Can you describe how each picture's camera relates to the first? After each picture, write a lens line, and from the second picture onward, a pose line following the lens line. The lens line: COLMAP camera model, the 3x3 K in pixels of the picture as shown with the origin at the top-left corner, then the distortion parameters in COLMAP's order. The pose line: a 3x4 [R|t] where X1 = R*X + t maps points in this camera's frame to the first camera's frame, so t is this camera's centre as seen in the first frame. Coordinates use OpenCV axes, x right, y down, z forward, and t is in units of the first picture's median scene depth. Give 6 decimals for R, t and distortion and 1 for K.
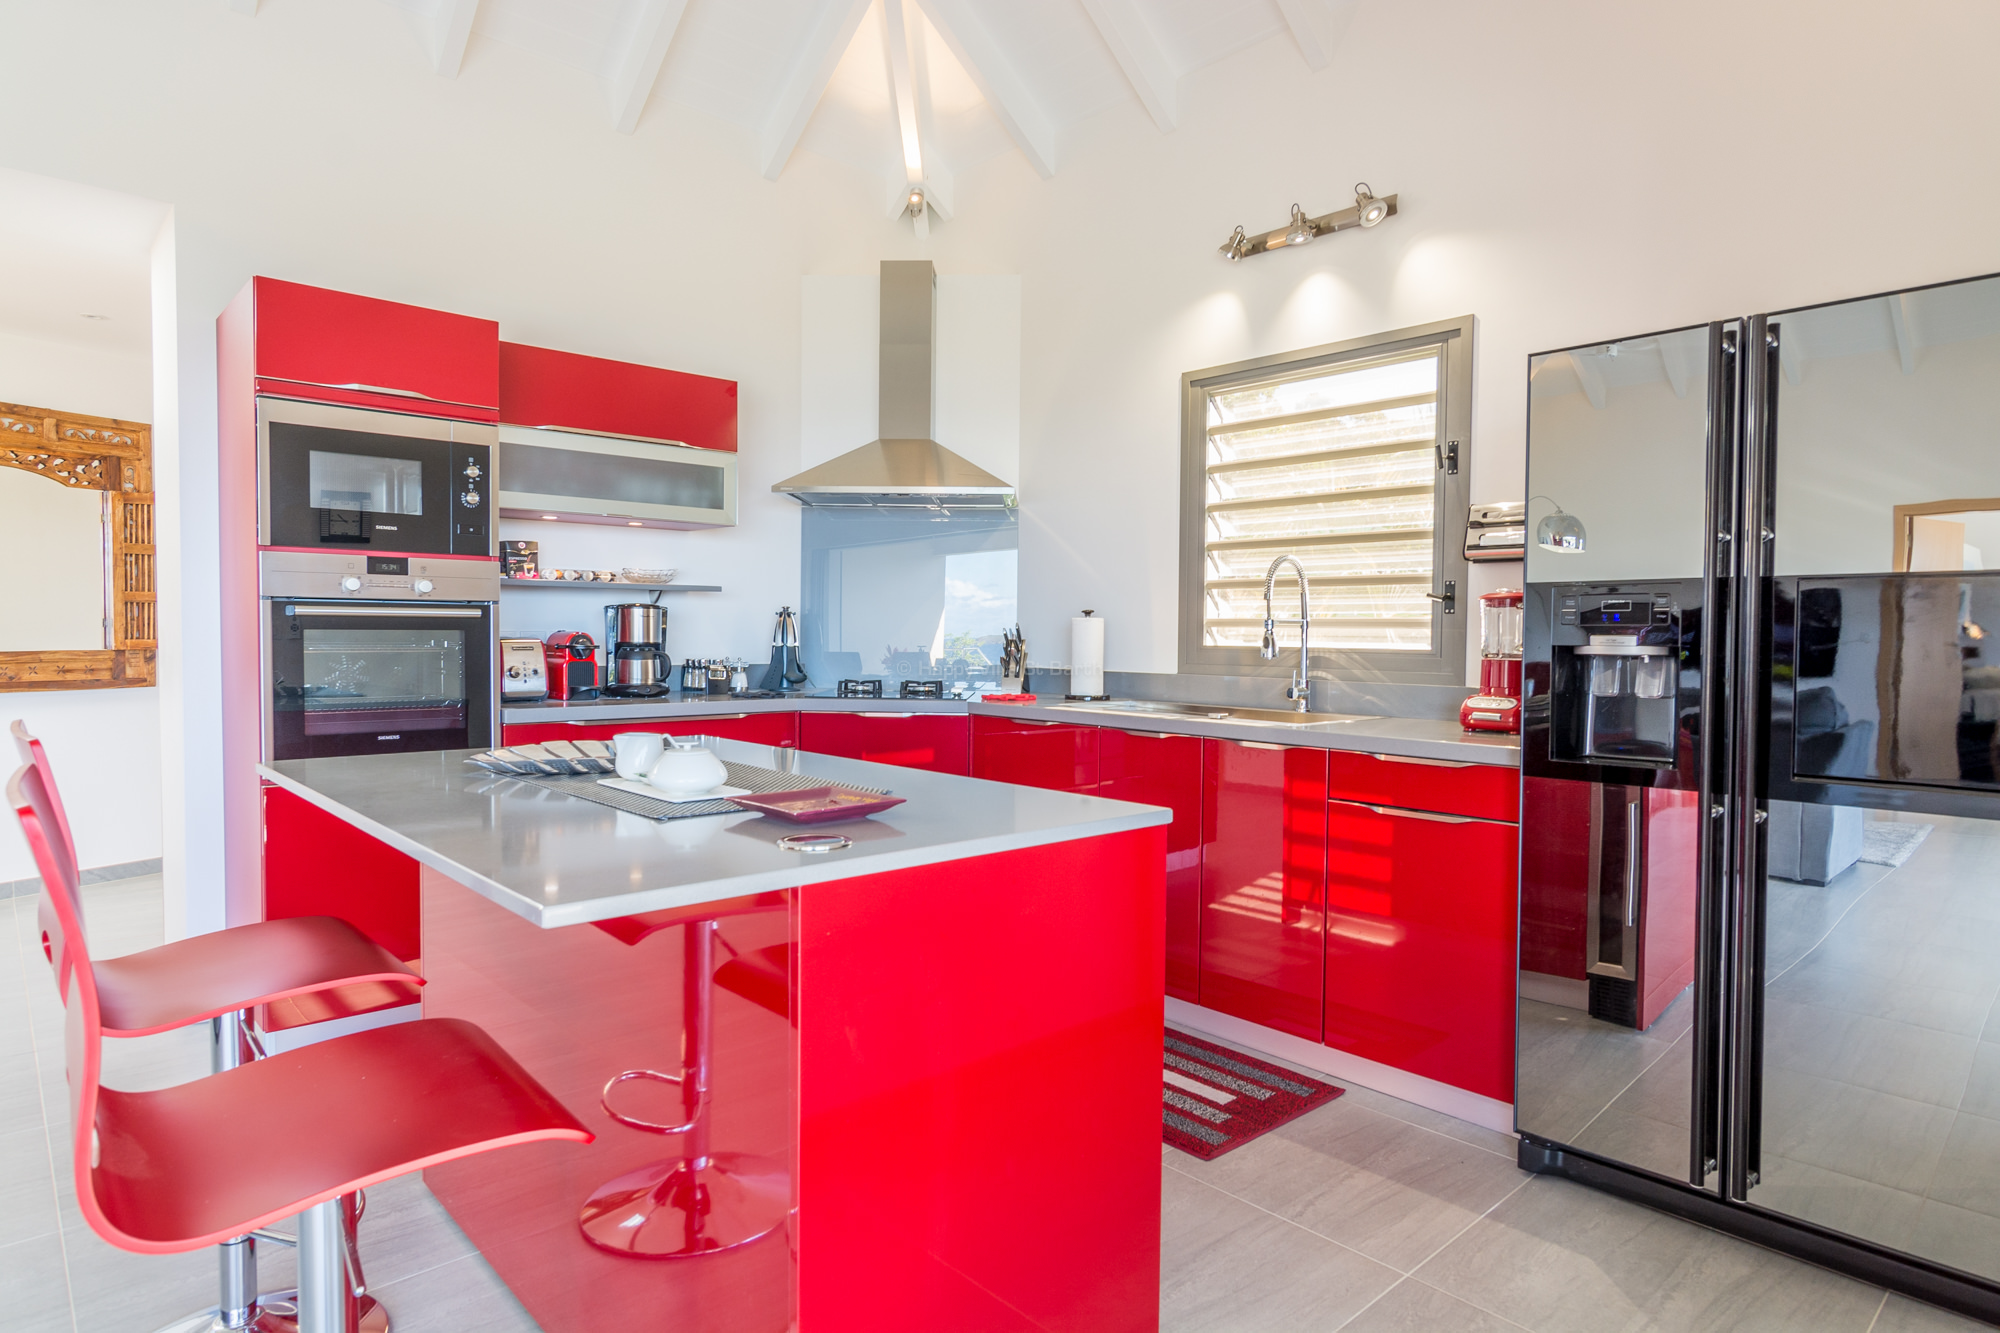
lens RADIAL K [[1118.0, 0, 1002.7], [0, 1118.0, 708.2], [0, 0, 1]] dist [0.000349, -0.000341]
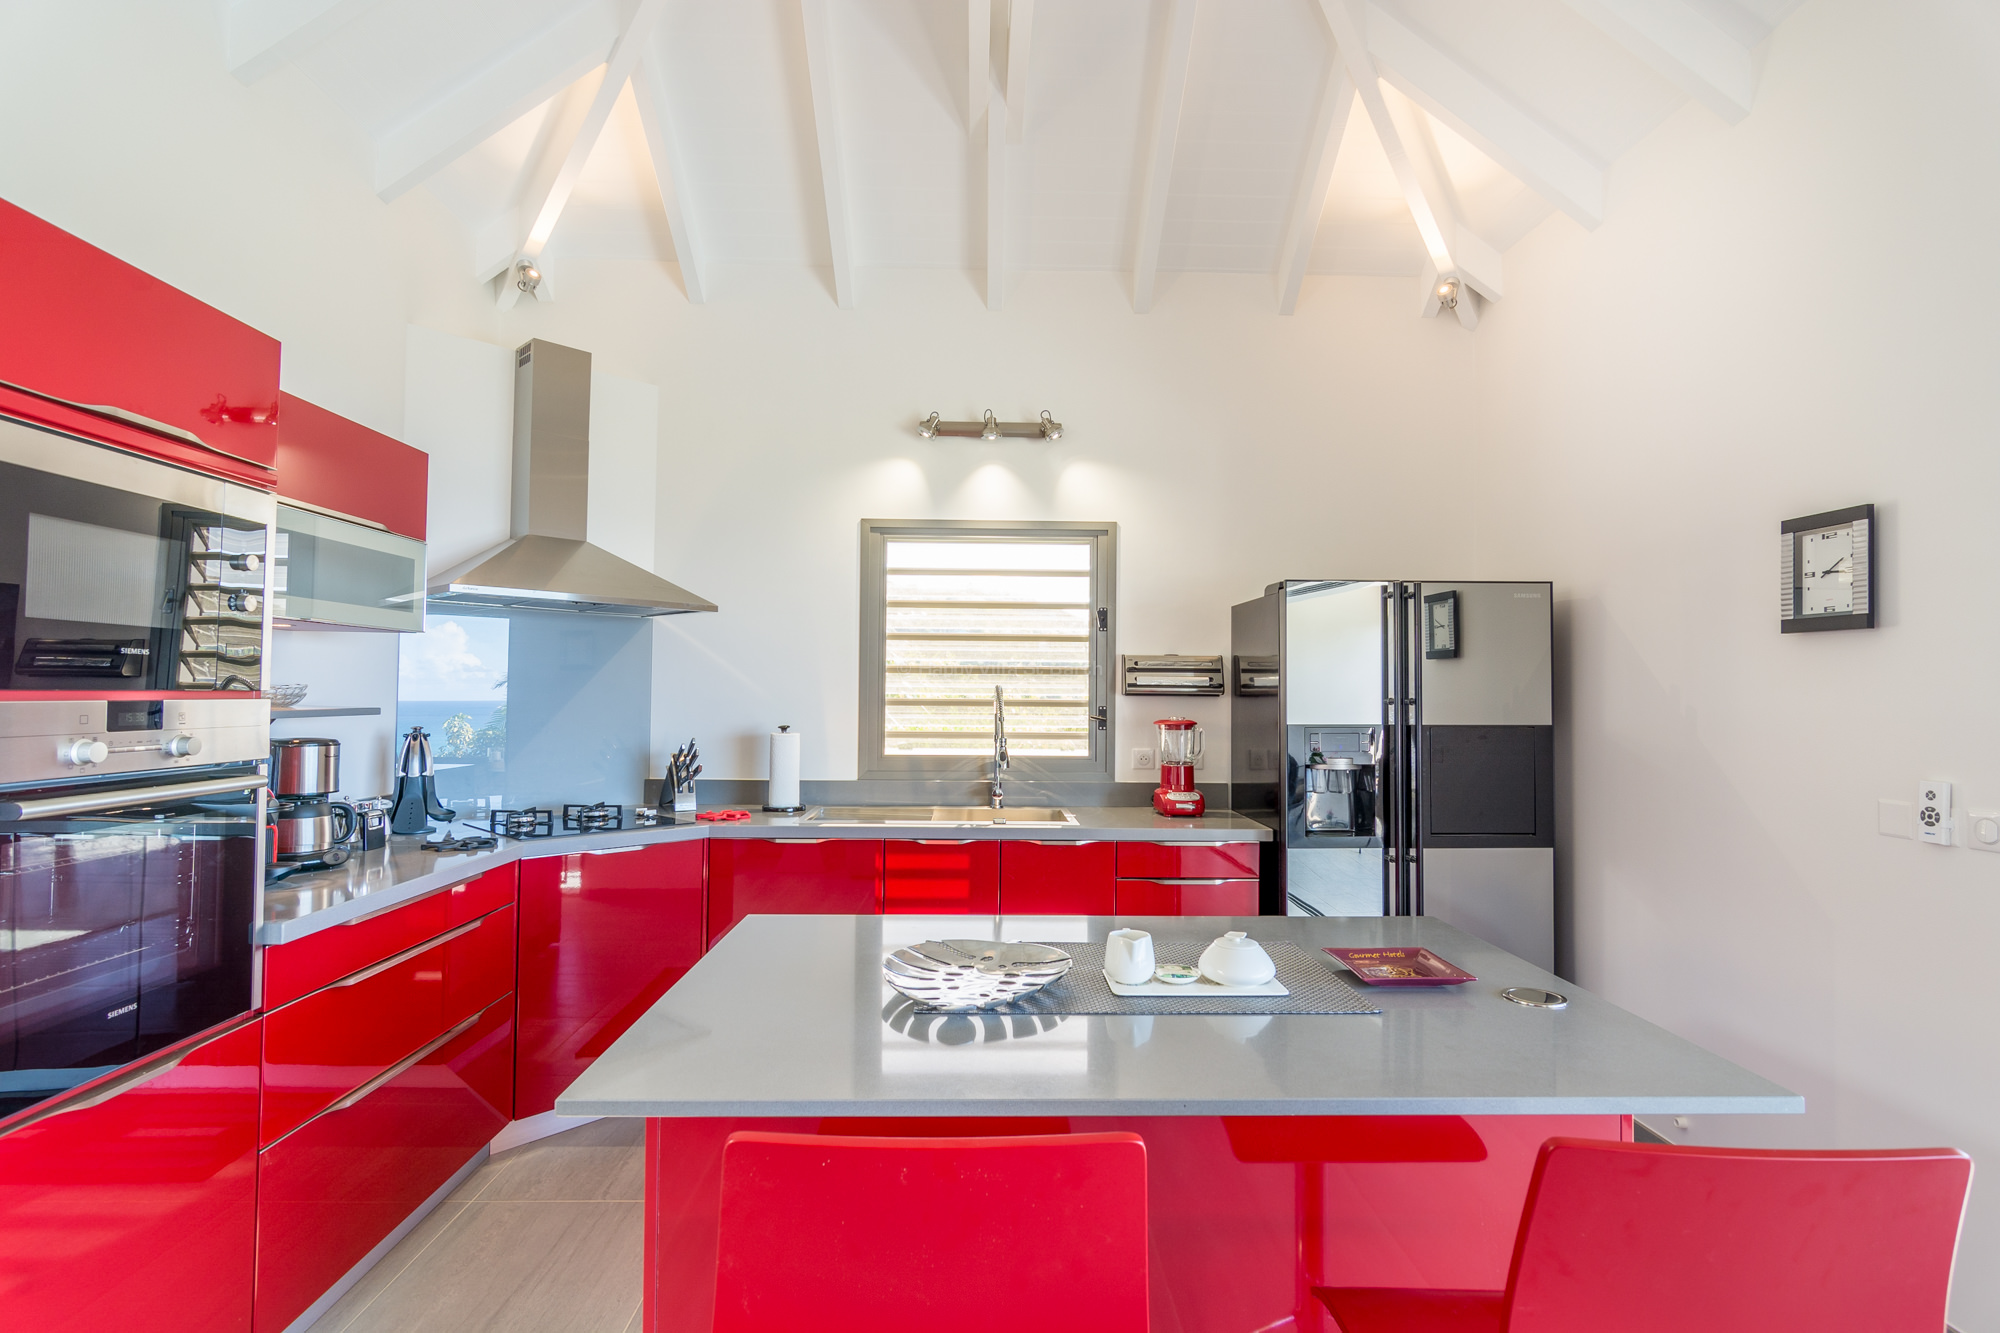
lens RADIAL K [[976.3, 0, 1000.0], [0, 976.3, 666.5], [0, 0, 1]] dist [0.024269, 0.000028]
pose [[0.662428, 0.016742, 0.748939, -0.540797], [0.047715, 0.996777, -0.064486, -0.082477], [-0.747605, 0.078453, 0.659494, 0.265467]]
